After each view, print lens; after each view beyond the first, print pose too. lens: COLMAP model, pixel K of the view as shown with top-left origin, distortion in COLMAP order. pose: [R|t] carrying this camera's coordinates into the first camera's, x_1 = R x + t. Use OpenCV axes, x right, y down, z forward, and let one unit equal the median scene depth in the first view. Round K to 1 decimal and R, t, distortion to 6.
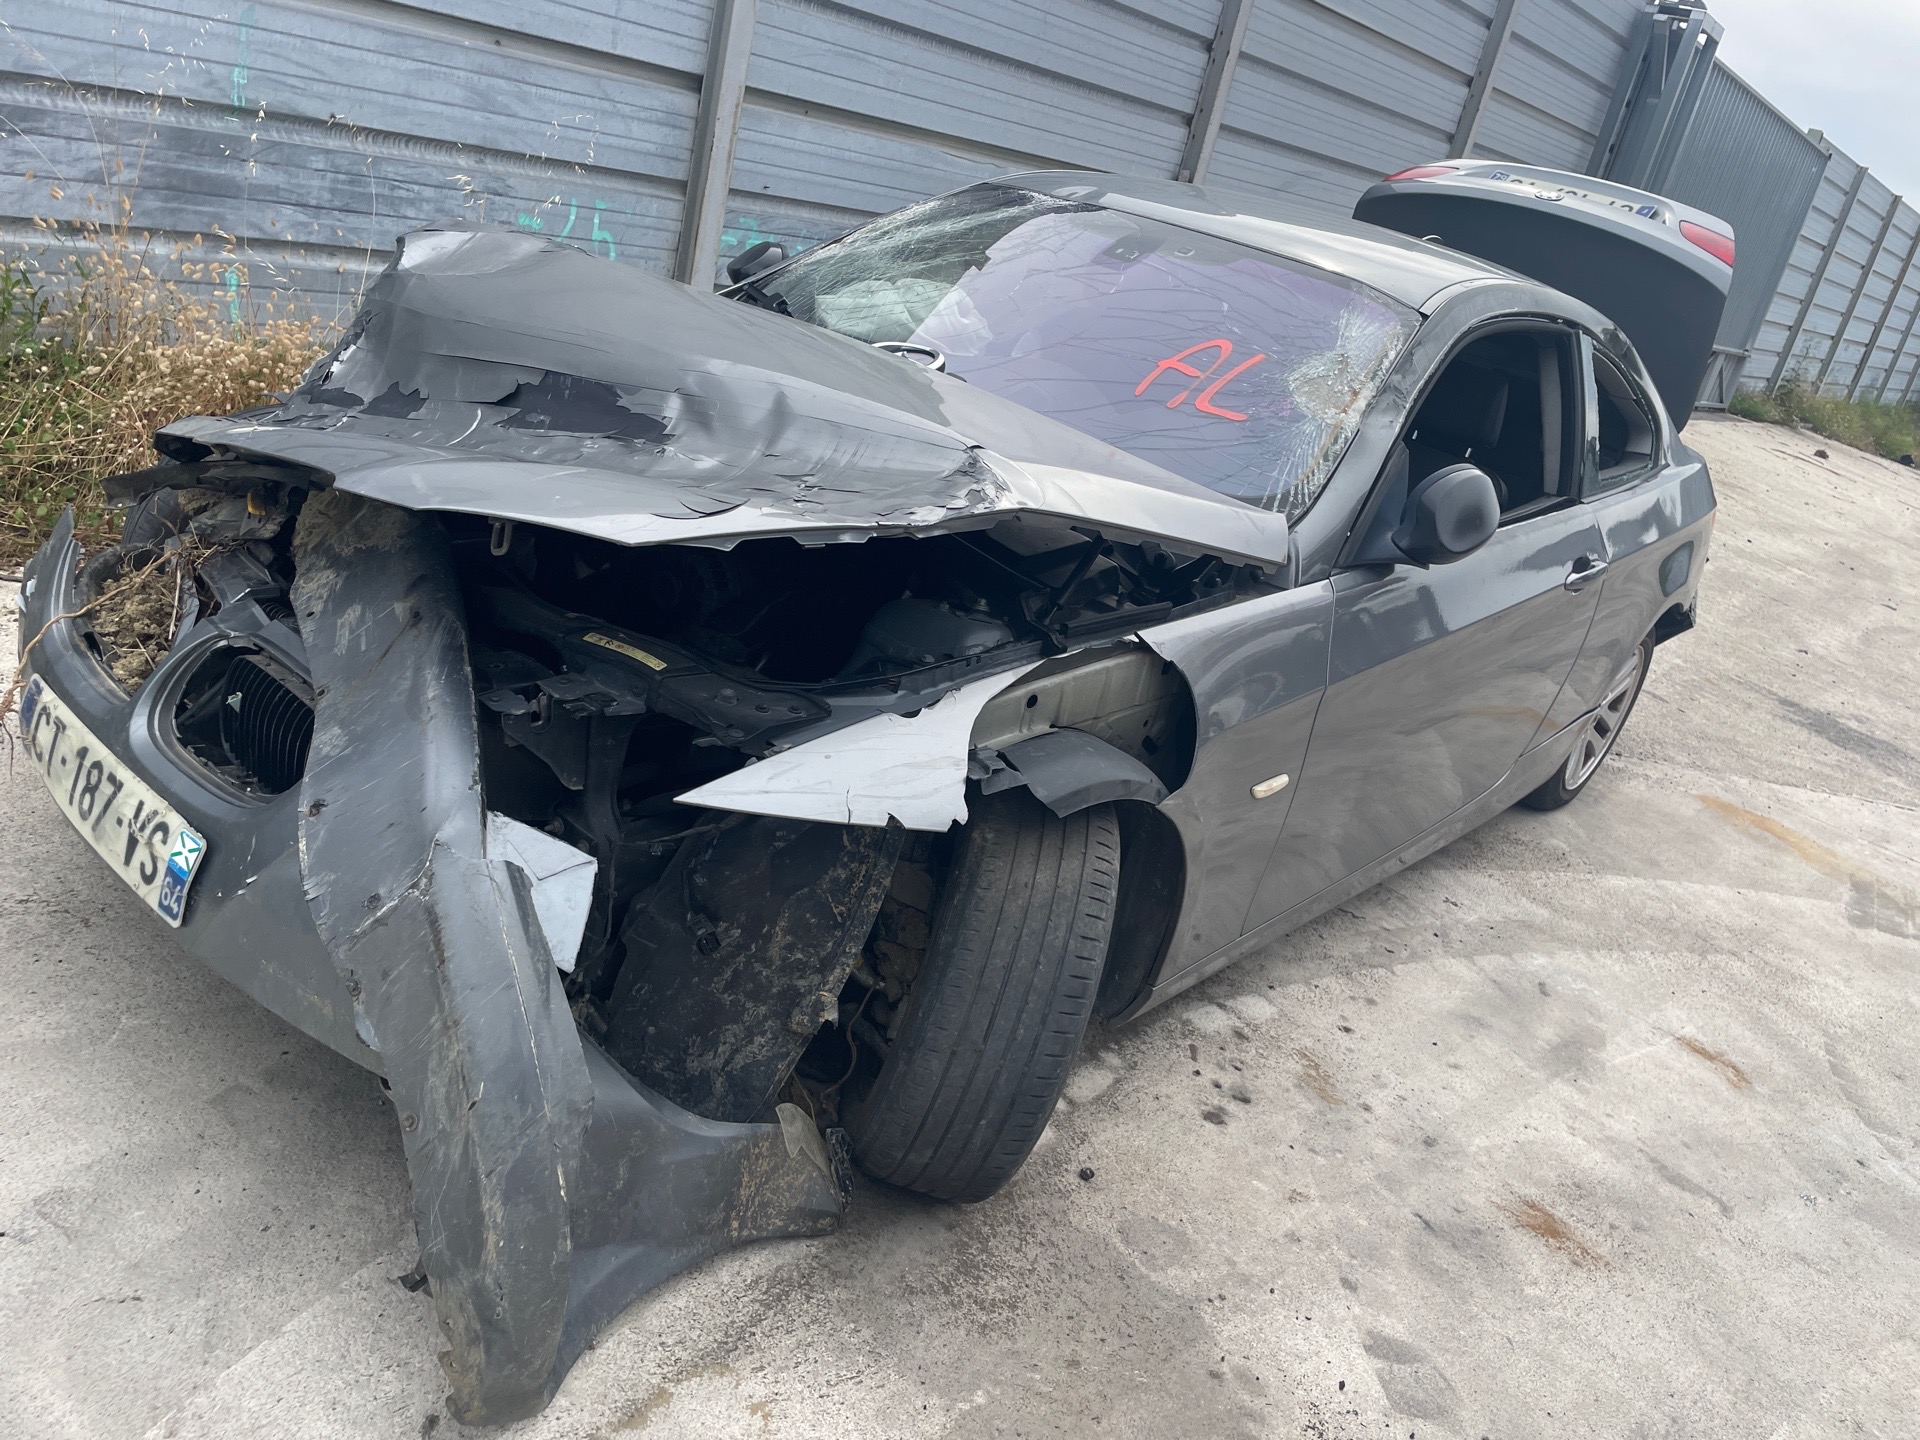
lens RADIAL K [[1419.0, 0, 1020.5], [0, 1419.0, 724.5], [0, 0, 1]] dist [0.081240, -0.112641]
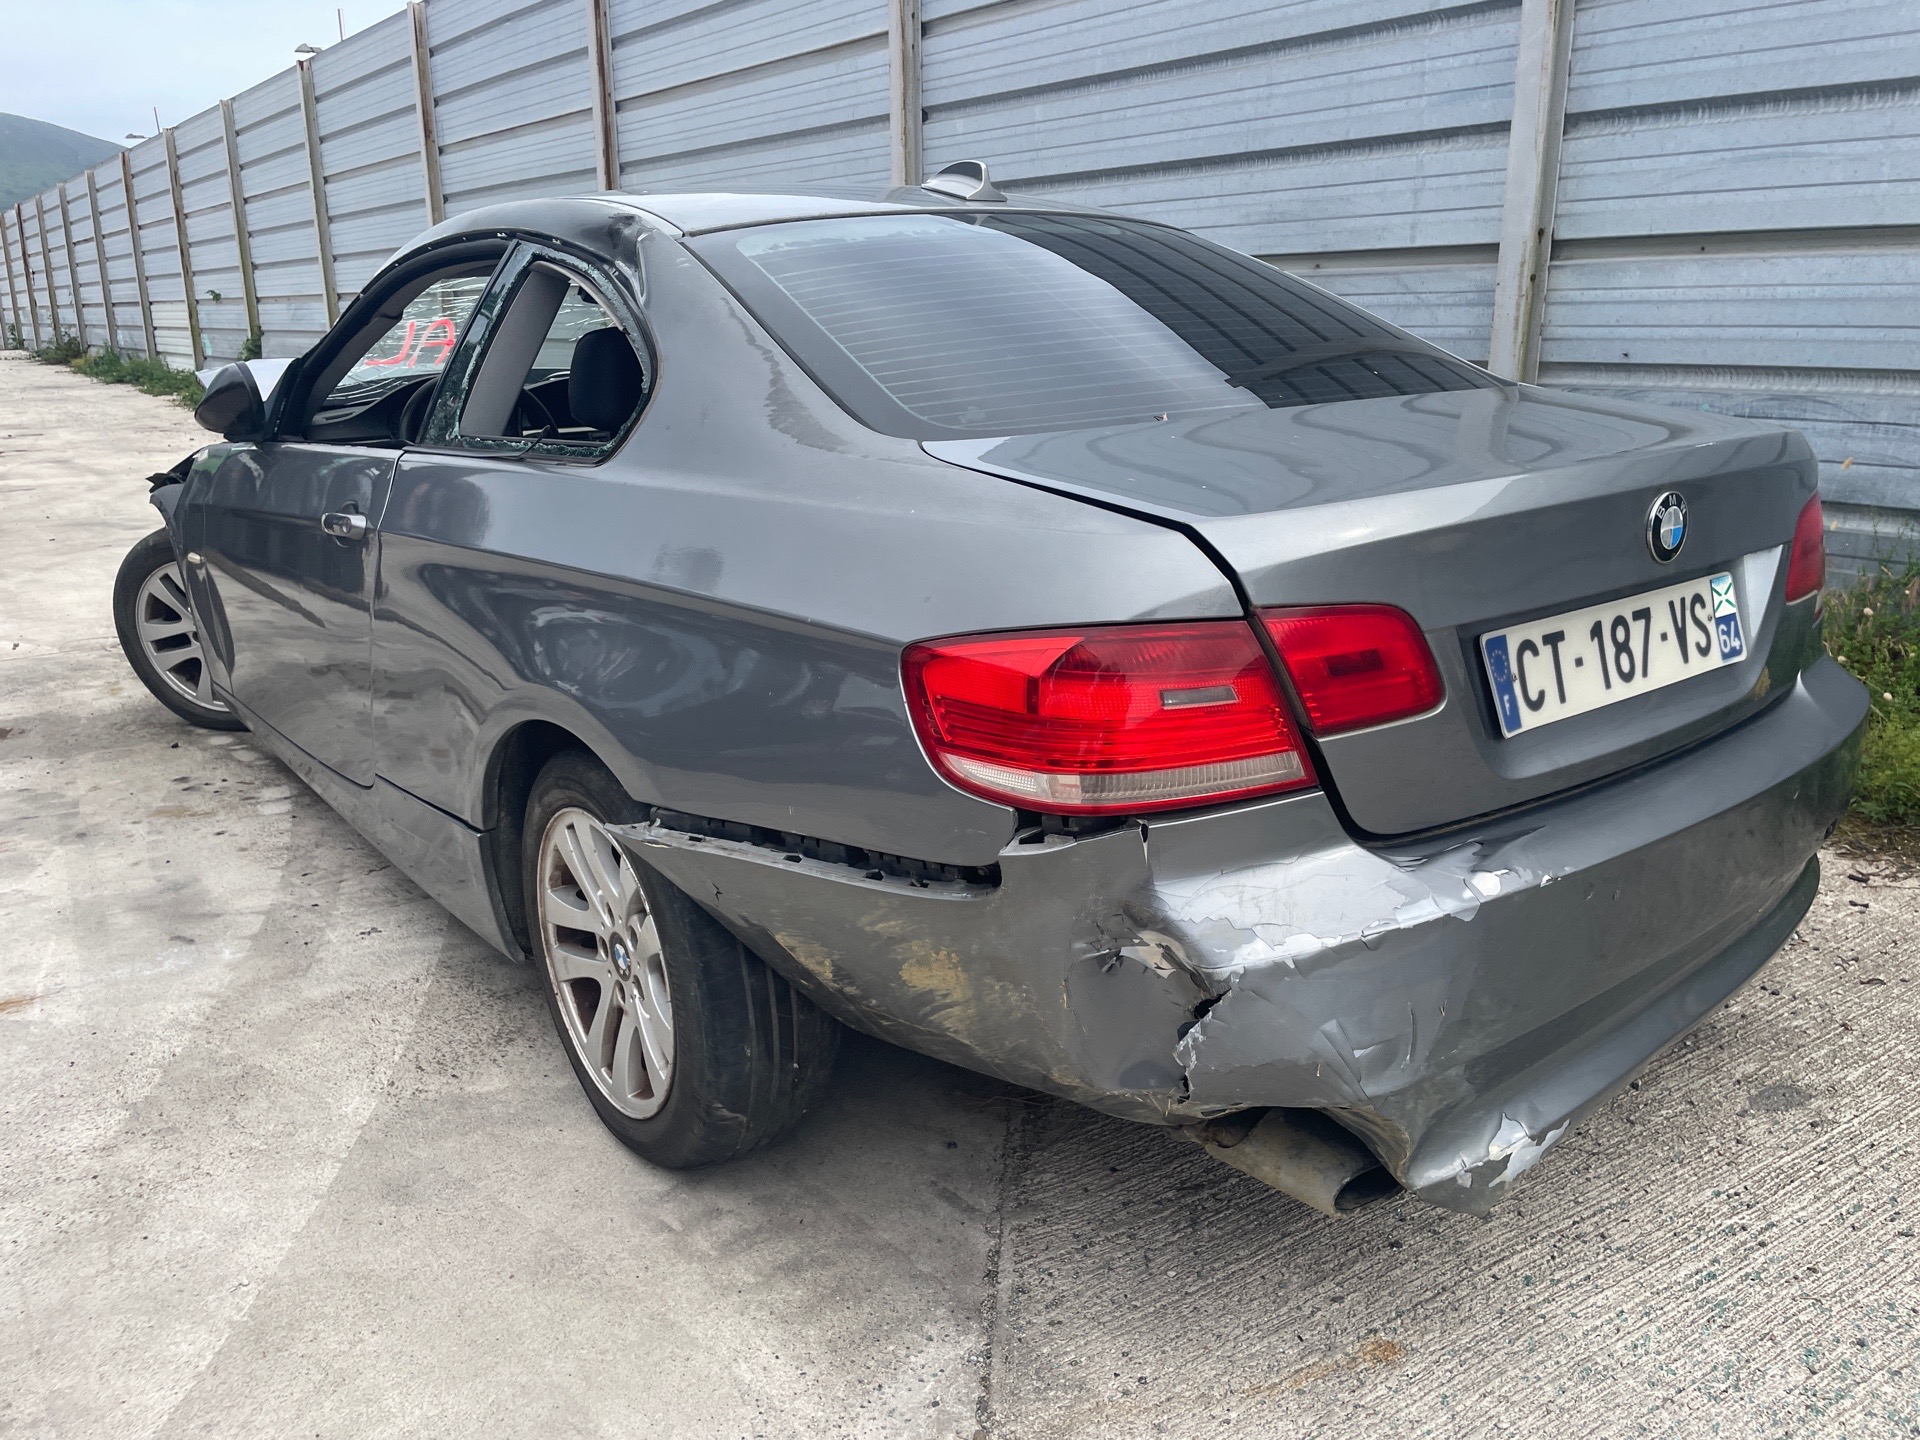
lens RADIAL K [[1514.0, 0, 960.0], [0, 1514.0, 720.0], [0, 0, 1]] dist [0.091469, -0.127497]
pose [[-0.240684, 0.027294, -0.970220, 1.289380], [-0.415650, 0.900410, 0.128441, -0.287592], [0.877101, 0.434185, -0.205369, 1.717844]]
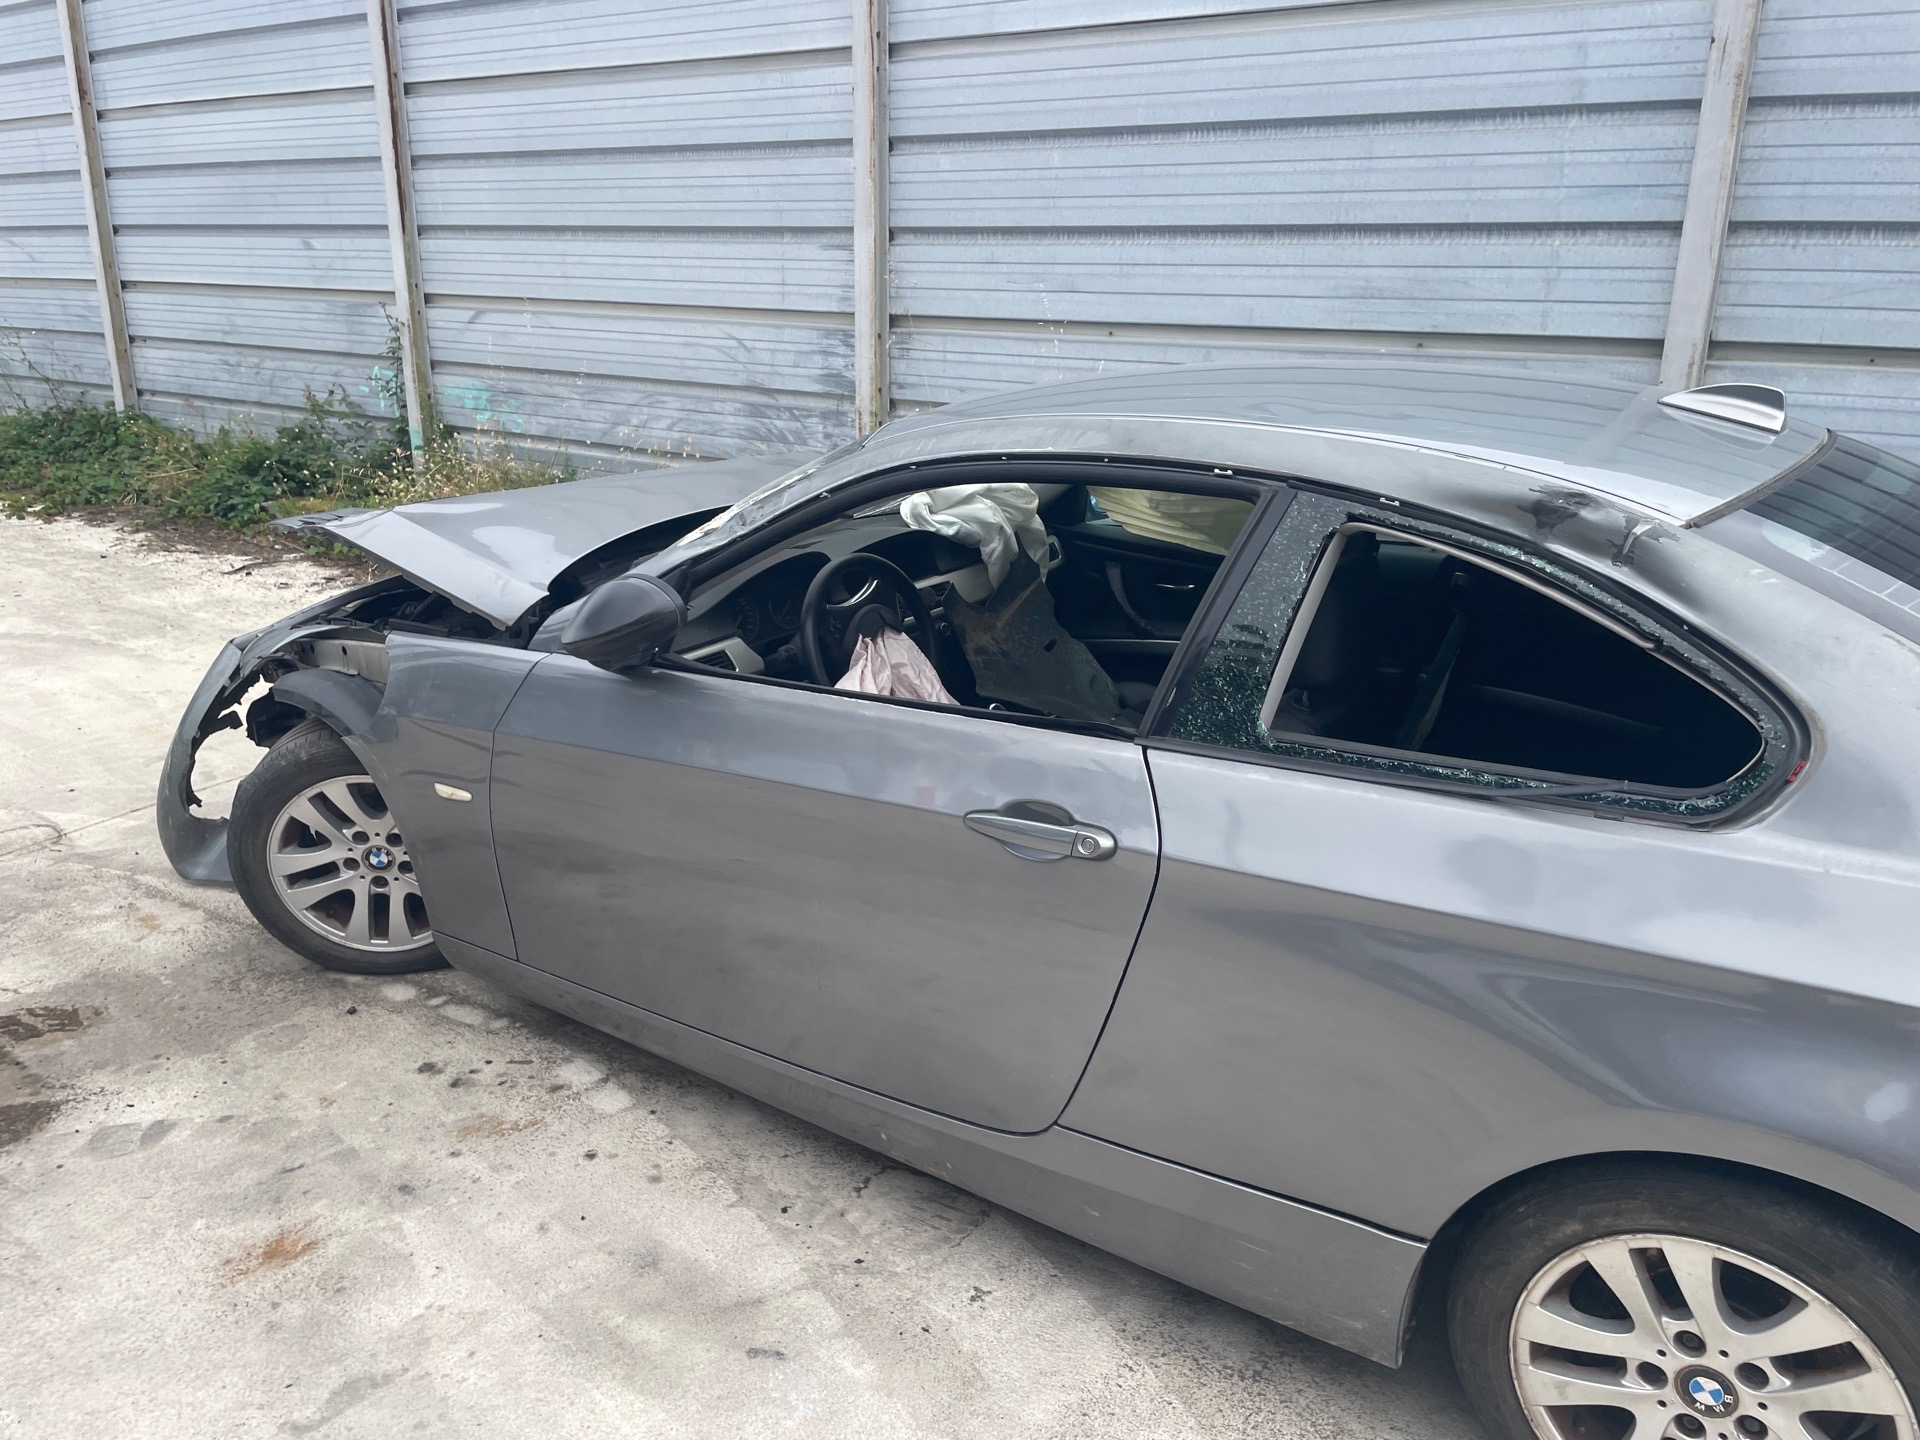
lens RADIAL K [[1514.0, 0, 960.0], [0, 1514.0, 720.0], [0, 0, 1]] dist [0.091469, -0.127497]
pose [[0.068206, 0.073465, -0.994963, 1.198166], [-0.374852, 0.926102, 0.042684, -0.183844], [0.924572, 0.370052, 0.090704, 0.998022]]
